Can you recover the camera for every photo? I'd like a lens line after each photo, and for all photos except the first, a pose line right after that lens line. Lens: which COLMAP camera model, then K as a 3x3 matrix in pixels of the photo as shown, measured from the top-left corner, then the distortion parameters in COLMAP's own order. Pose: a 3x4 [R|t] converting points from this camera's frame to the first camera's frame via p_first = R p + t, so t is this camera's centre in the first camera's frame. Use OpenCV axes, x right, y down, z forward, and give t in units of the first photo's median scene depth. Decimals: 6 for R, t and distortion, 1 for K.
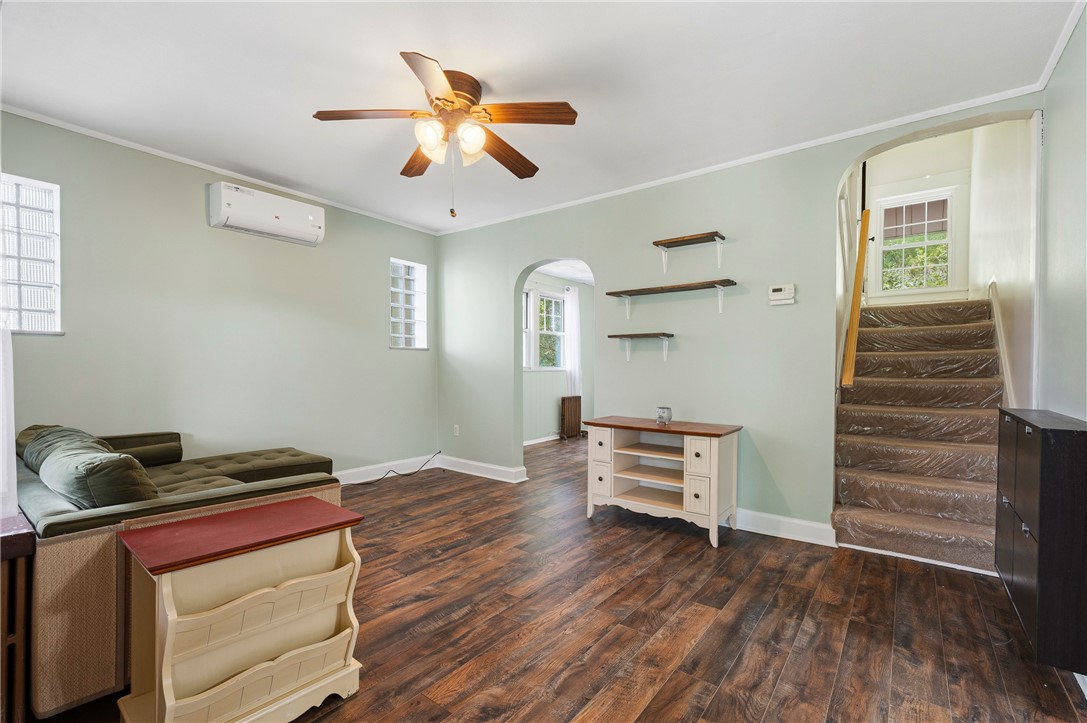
lens RADIAL K [[466.9, 0, 540.7], [0, 466.9, 364.4], [0, 0, 1]] dist [0.008424, 0.000186]
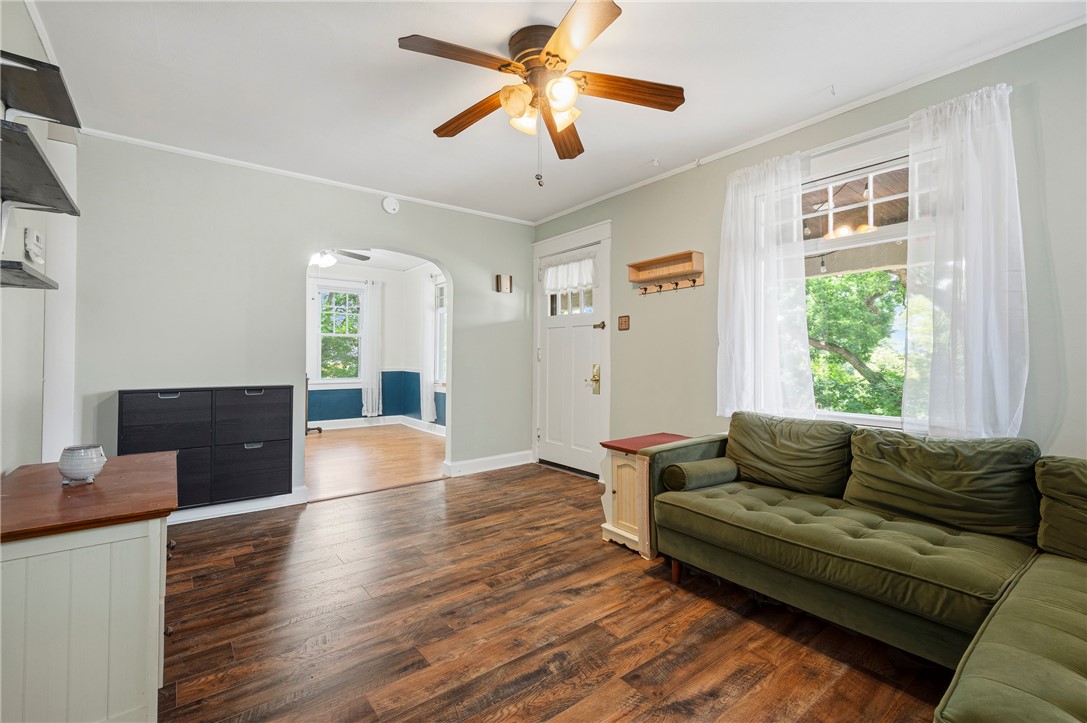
lens RADIAL K [[466.9, 0, 538.4], [0, 466.9, 354.7], [0, 0, 1]] dist [0.008424, 0.000186]
pose [[-0.962143, -0.001398, 0.272542, -0.448248], [-0.002956, 0.999982, -0.005308, -0.000936], [-0.272529, -0.005913, -0.962129, 1.962714]]
